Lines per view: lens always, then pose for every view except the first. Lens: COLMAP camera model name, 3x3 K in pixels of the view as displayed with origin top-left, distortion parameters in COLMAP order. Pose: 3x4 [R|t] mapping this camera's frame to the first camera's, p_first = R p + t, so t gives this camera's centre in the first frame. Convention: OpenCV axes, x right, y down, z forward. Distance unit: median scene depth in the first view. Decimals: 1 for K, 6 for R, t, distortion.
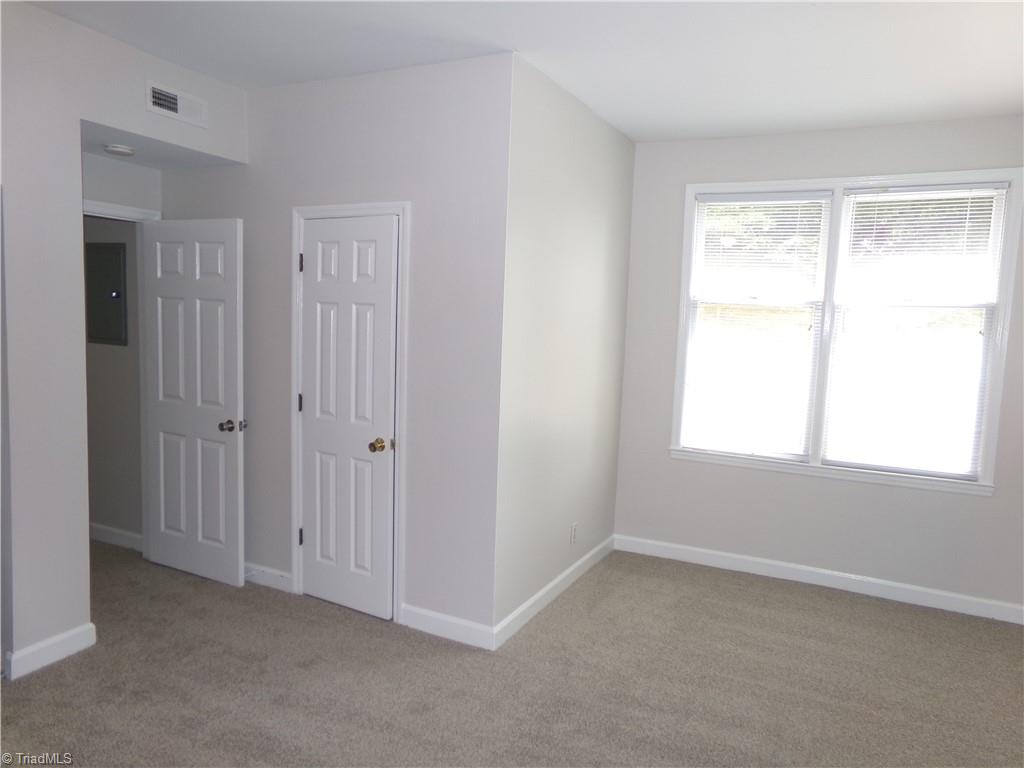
lens RADIAL K [[700.8, 0, 512.0], [0, 700.8, 384.0], [0, 0, 1]] dist [-0.097682, 0.089151]
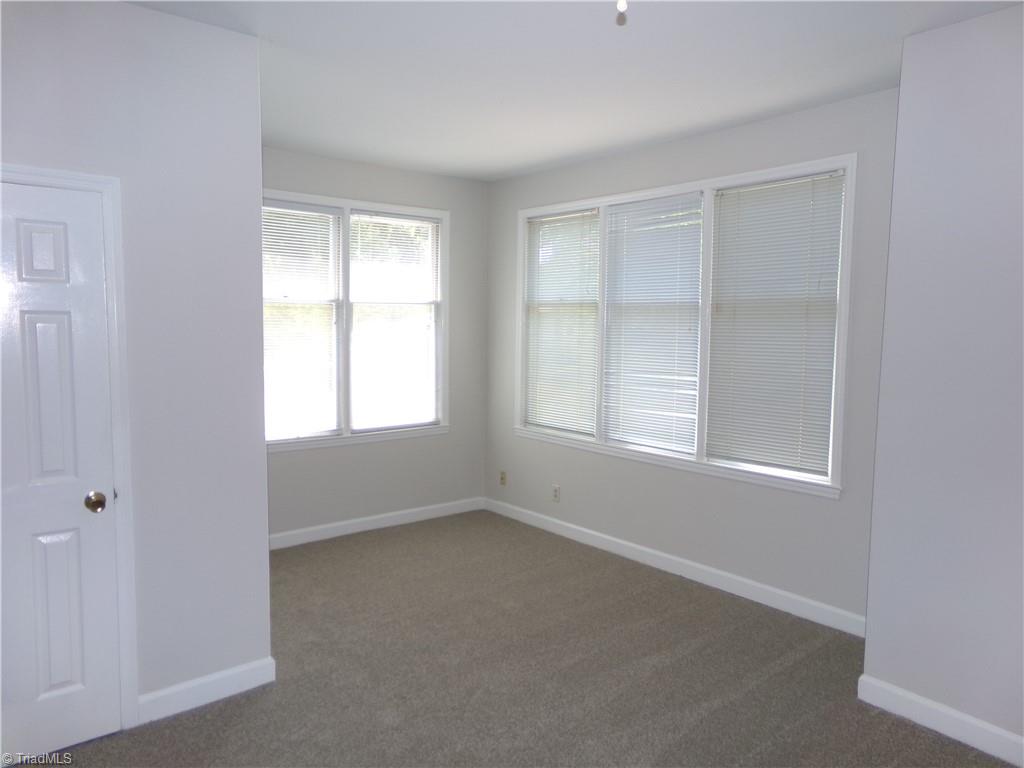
lens RADIAL K [[700.8, 0, 512.0], [0, 700.8, 384.0], [0, 0, 1]] dist [-0.097682, 0.089151]
pose [[0.378454, -0.113032, 0.918693, -0.586541], [0.089041, 0.992359, 0.085416, -0.052917], [-0.921328, 0.049476, 0.385626, 0.268622]]
